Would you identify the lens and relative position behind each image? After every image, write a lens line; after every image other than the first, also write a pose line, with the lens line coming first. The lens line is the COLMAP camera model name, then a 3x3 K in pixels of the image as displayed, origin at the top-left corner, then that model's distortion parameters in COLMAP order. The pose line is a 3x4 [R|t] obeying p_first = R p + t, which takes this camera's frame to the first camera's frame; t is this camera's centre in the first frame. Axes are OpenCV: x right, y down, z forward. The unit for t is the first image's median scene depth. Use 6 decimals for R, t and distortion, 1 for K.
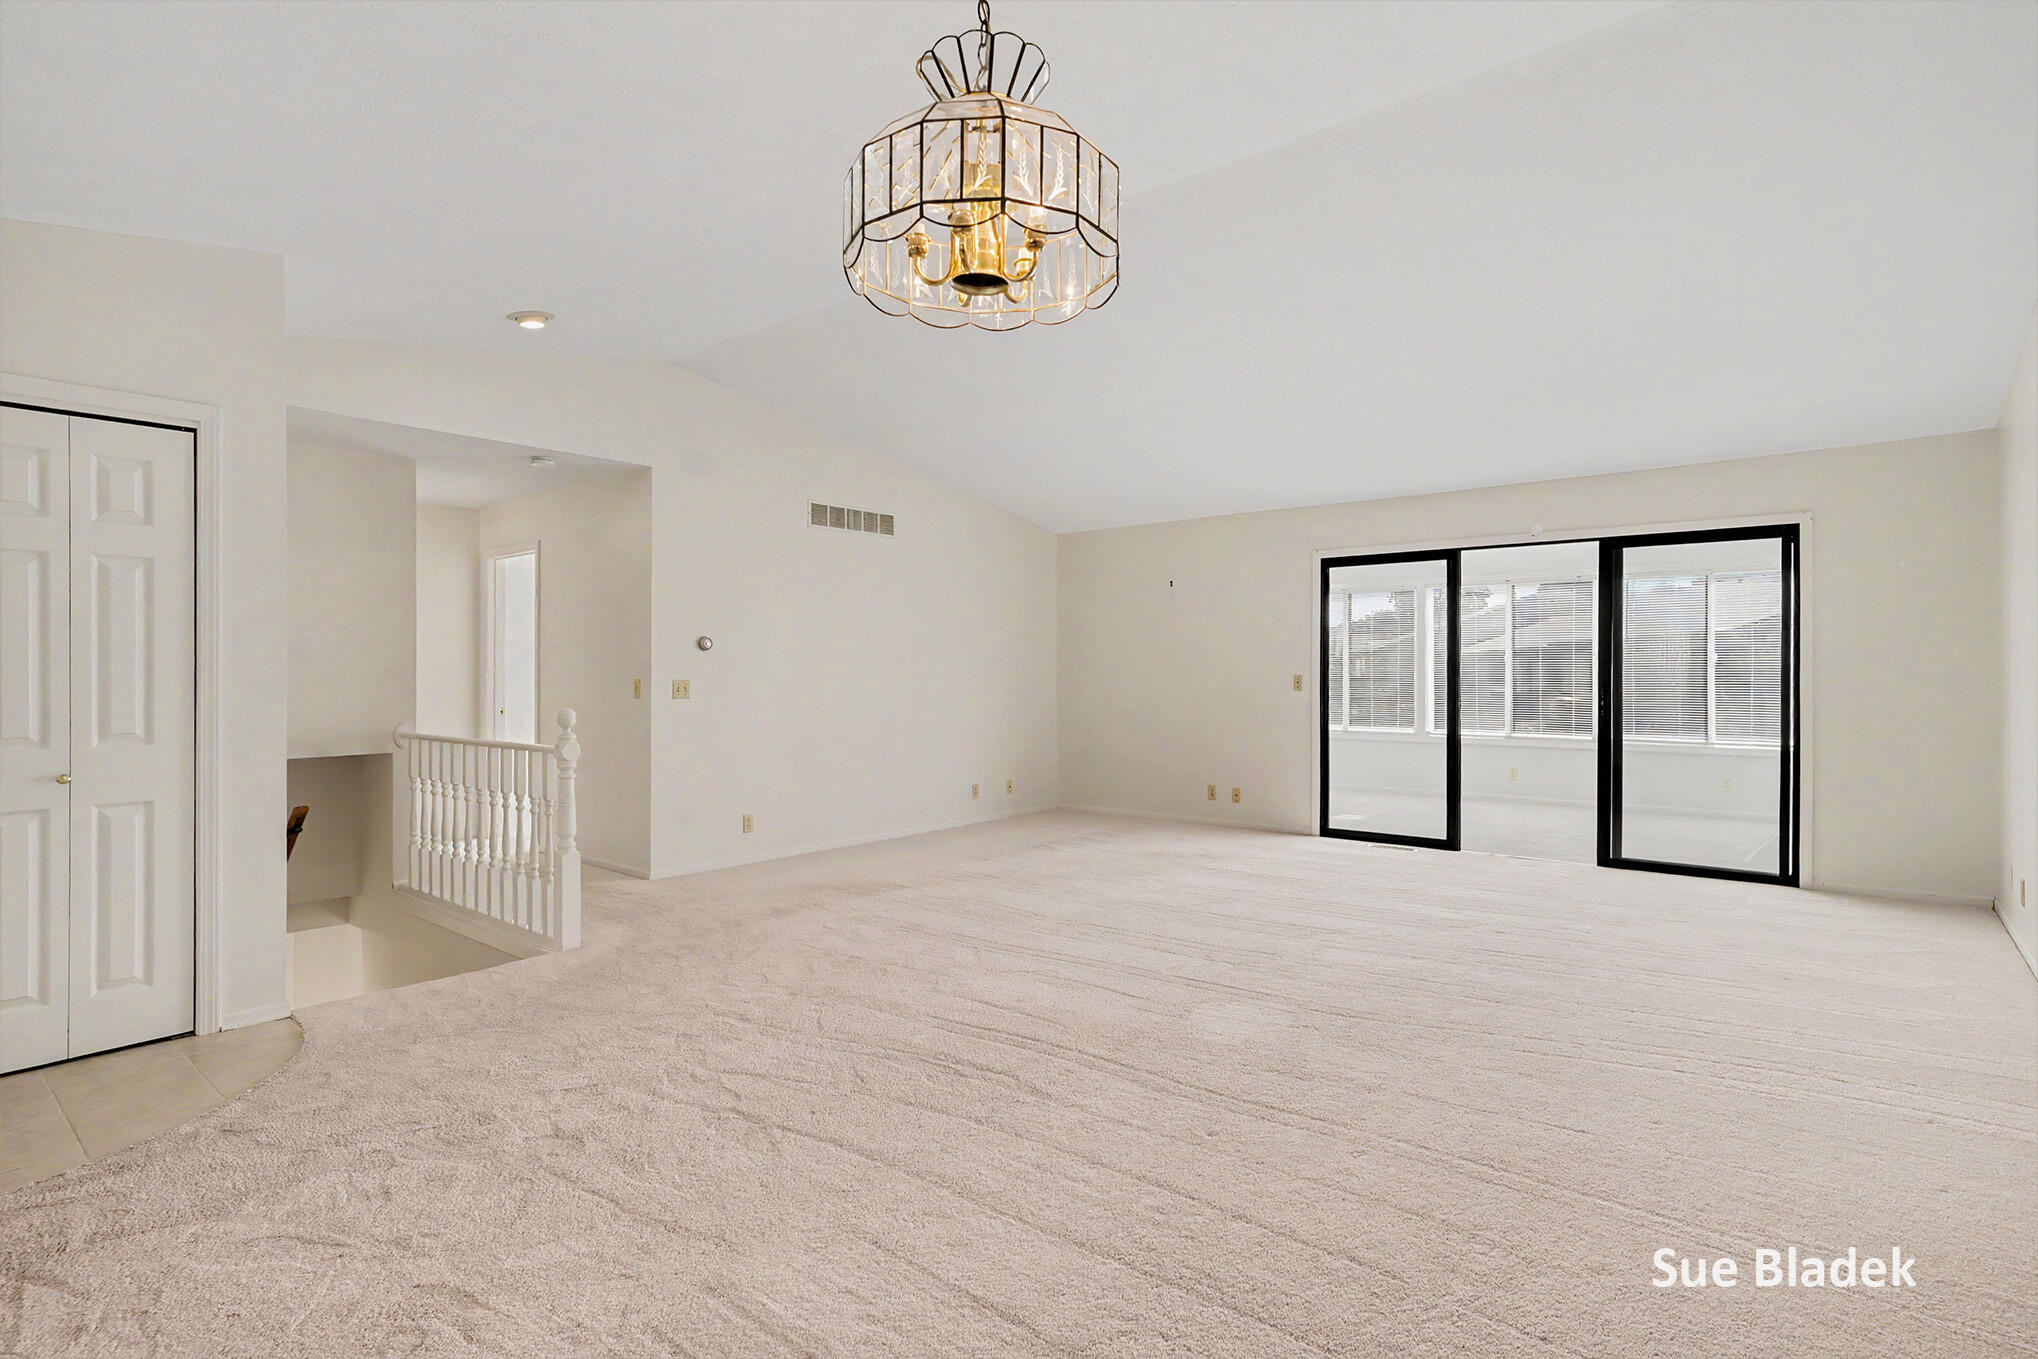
lens RADIAL K [[1002.0, 0, 1030.6], [0, 1002.0, 665.4], [0, 0, 1]] dist [-0.001794, 0.001311]
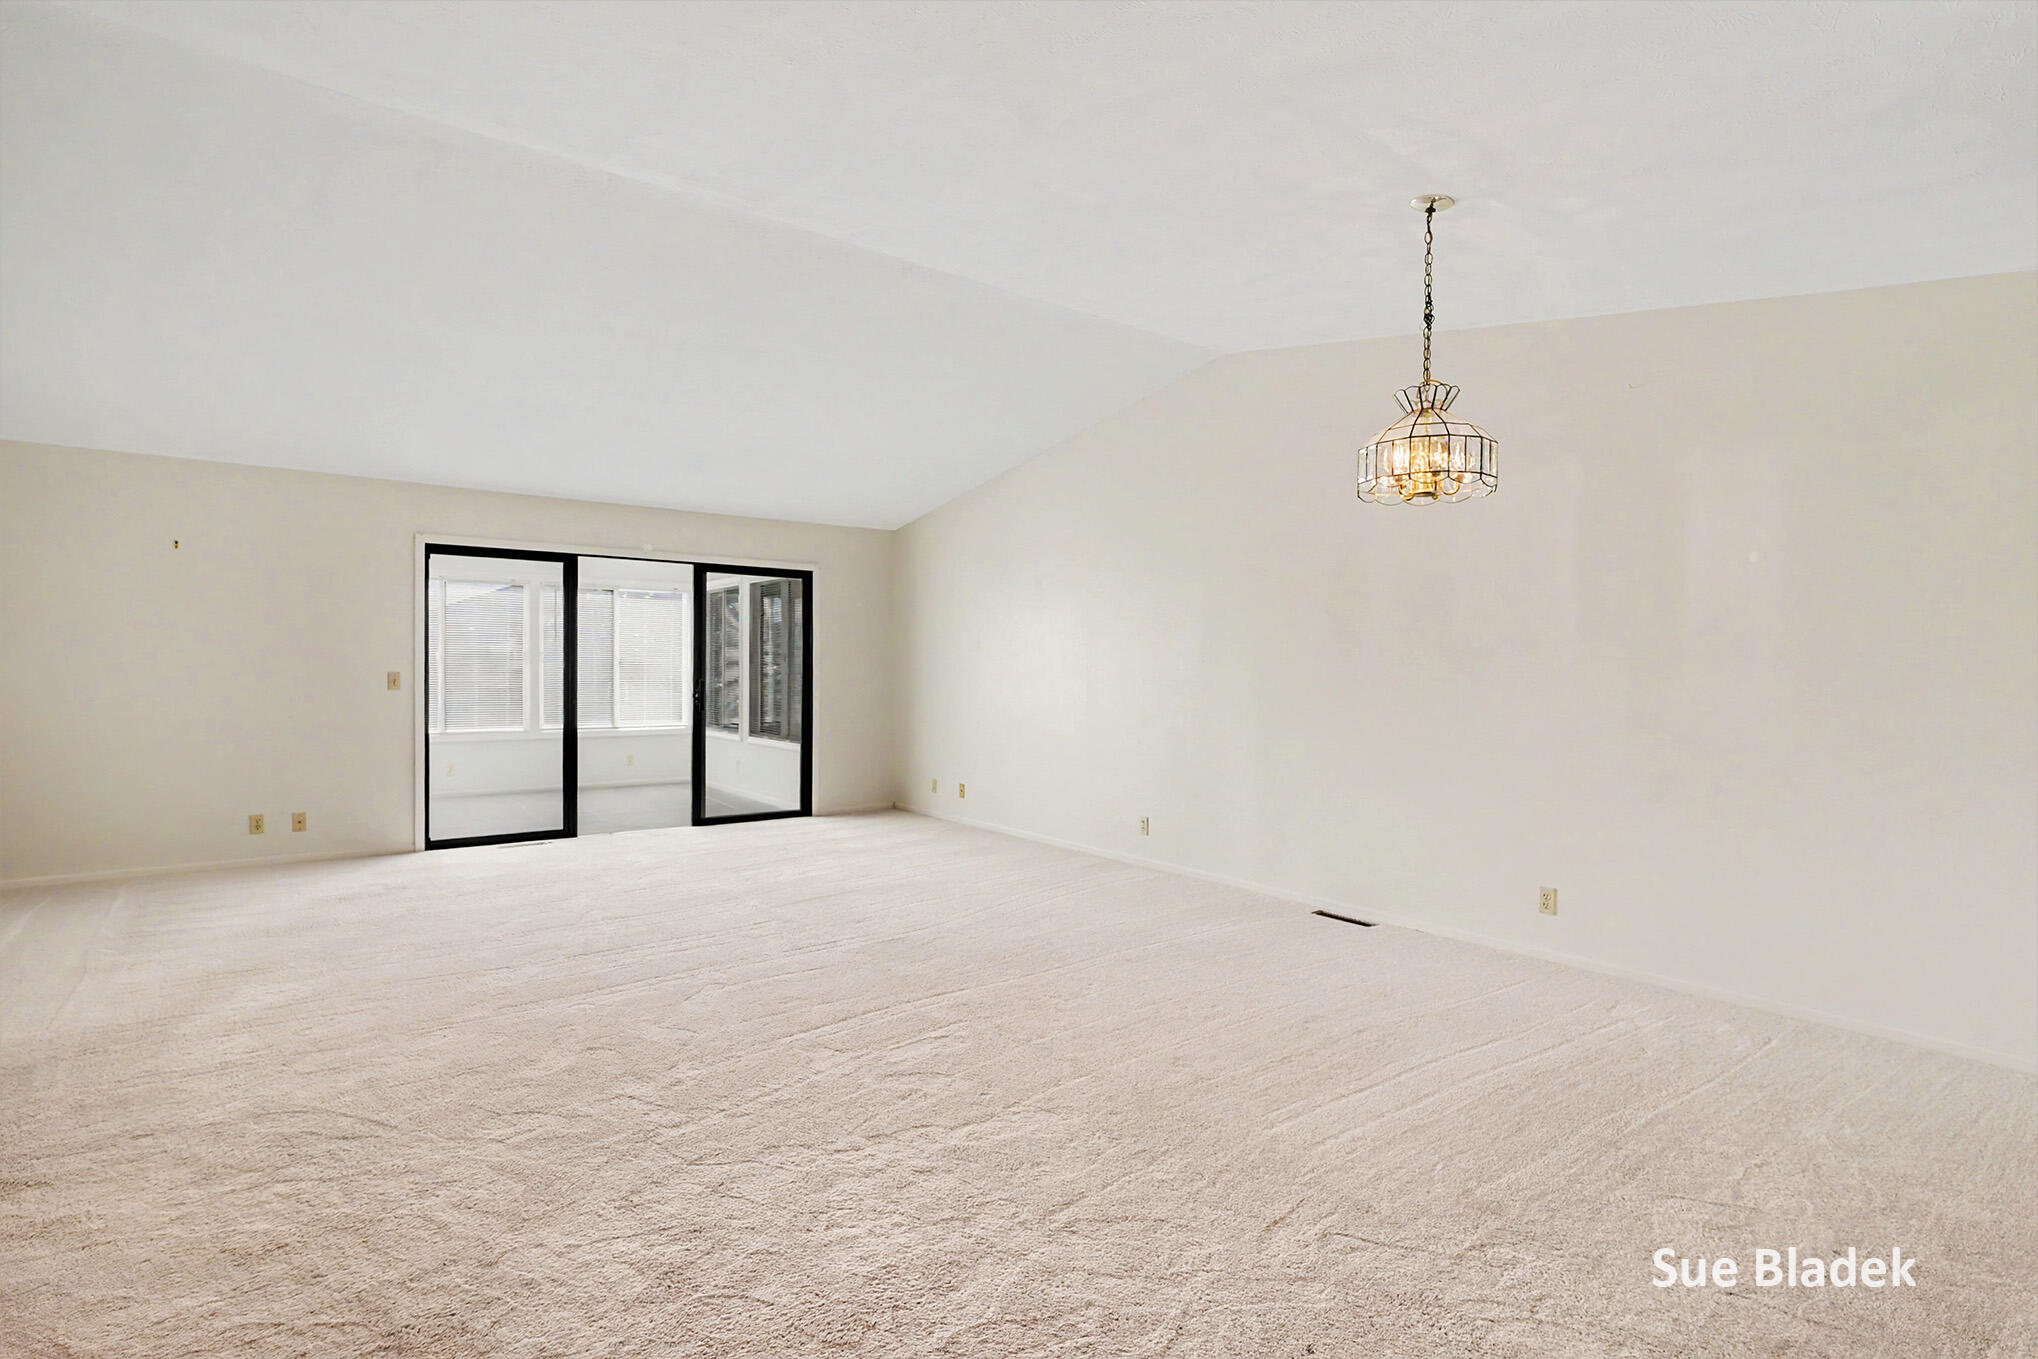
lens RADIAL K [[1002.0, 0, 1016.9], [0, 1002.0, 676.4], [0, 0, 1]] dist [-0.001794, 0.001311]
pose [[0.227672, -0.004138, 0.973729, -0.479630], [-0.014002, 0.999874, 0.007523, -0.000736], [-0.973637, -0.015347, 0.227586, 0.284102]]
